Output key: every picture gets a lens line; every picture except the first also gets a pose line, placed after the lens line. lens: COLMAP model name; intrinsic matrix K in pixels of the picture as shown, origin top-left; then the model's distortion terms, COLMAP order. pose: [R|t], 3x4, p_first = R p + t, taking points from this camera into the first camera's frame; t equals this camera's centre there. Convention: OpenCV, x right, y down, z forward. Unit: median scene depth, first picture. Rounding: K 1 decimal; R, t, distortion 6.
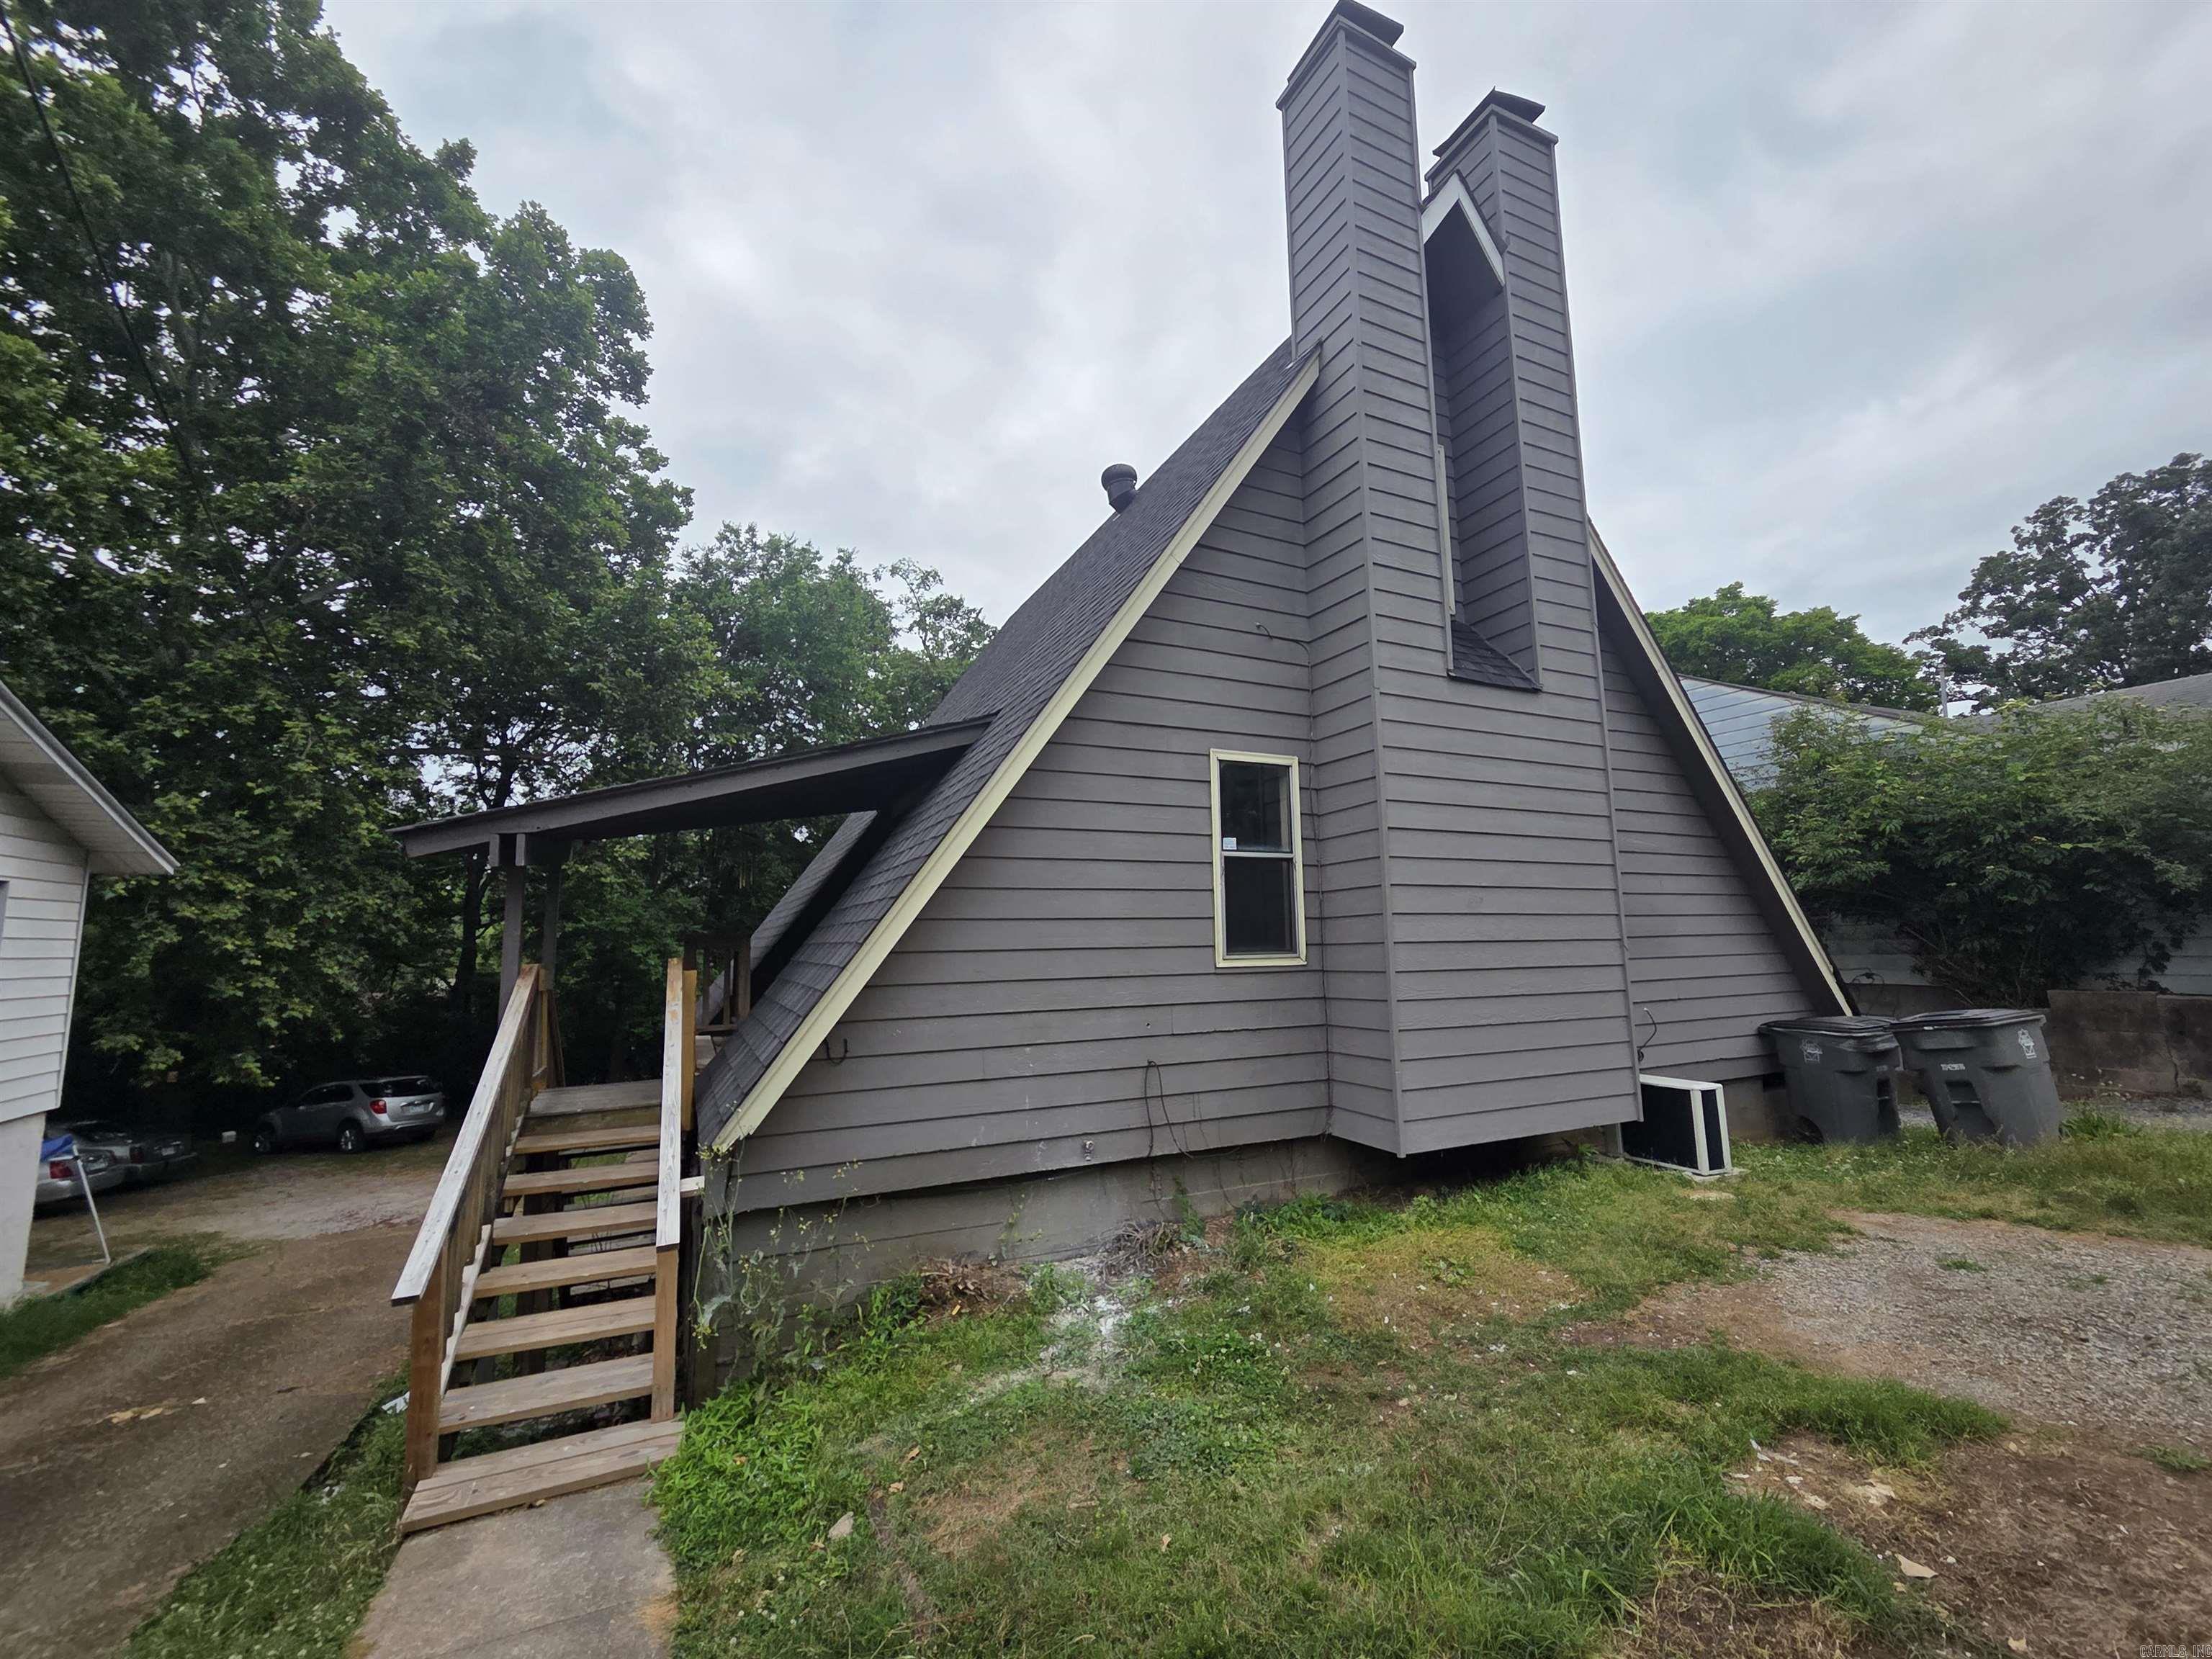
lens RADIAL K [[900.6, 0, 1107.4], [0, 900.6, 823.8], [0, 0, 1]] dist [0.003226, -0.000873]
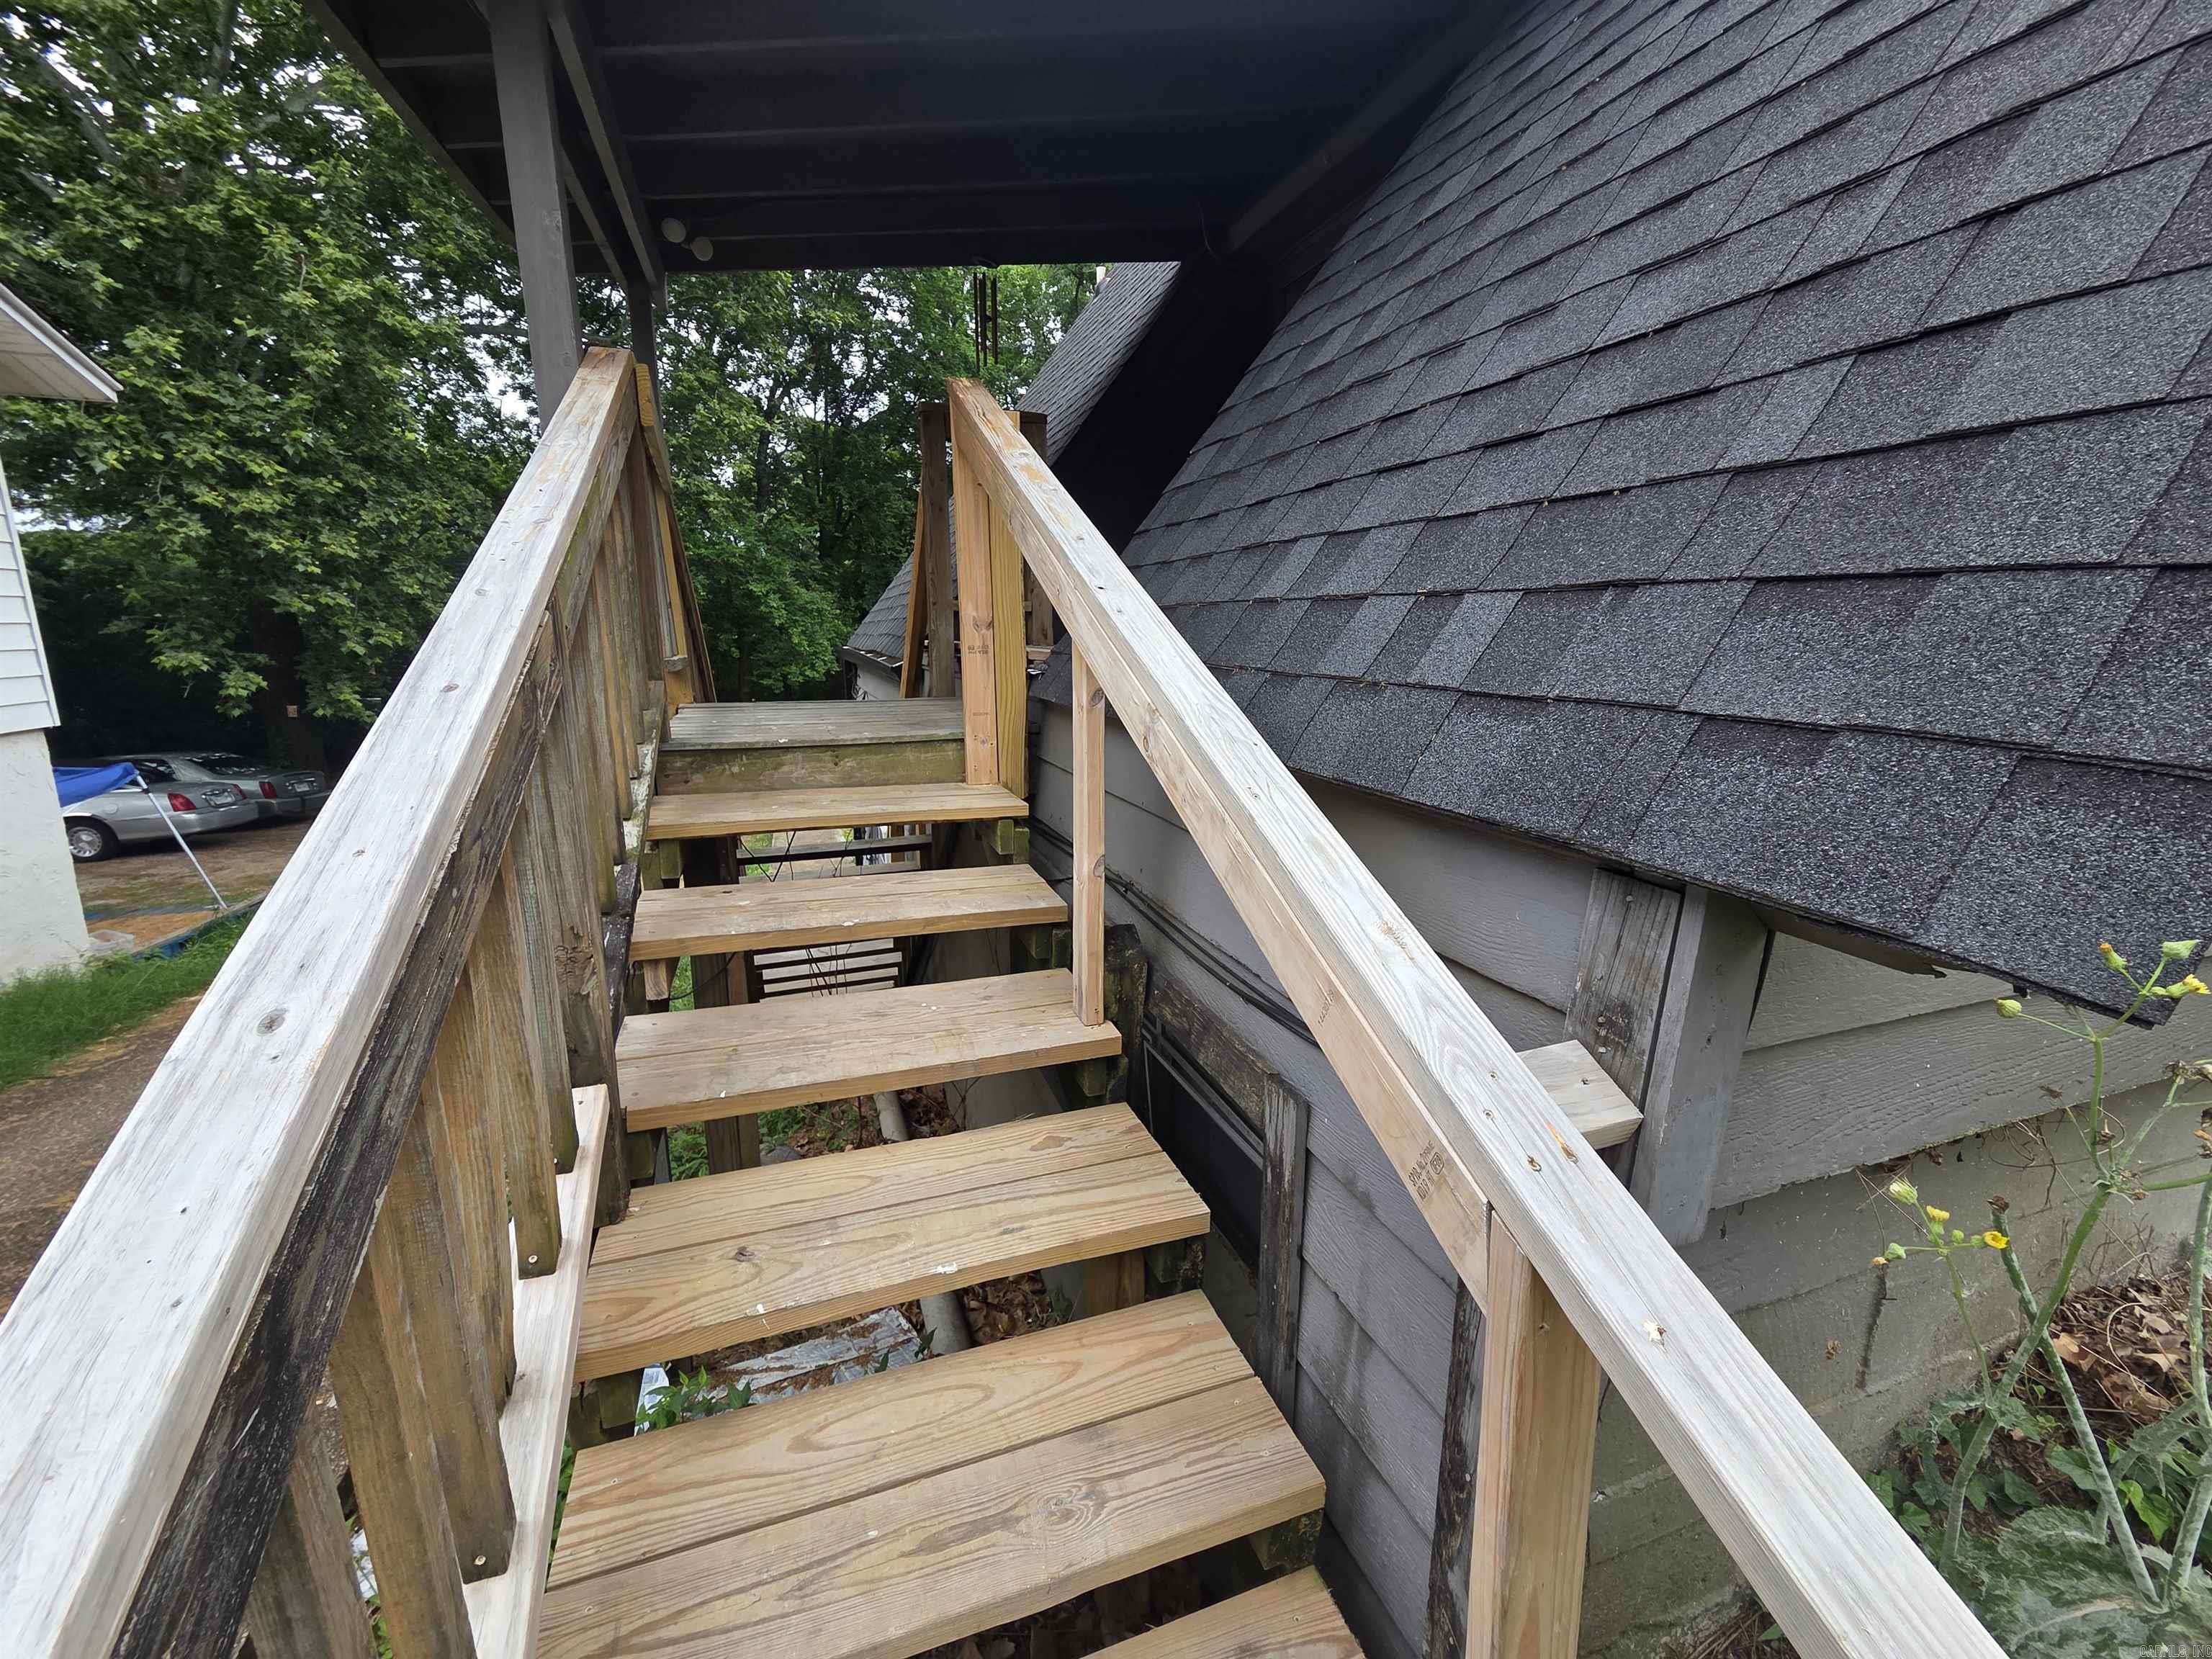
lens RADIAL K [[900.6, 0, 1110.1], [0, 900.6, 828.3], [0, 0, 1]] dist [0.003226, -0.000873]
pose [[0.995029, 0.049370, -0.086483, -0.152663], [-0.016680, 0.938812, 0.344025, 0.080766], [0.098175, -0.340872, 0.934969, 0.235658]]
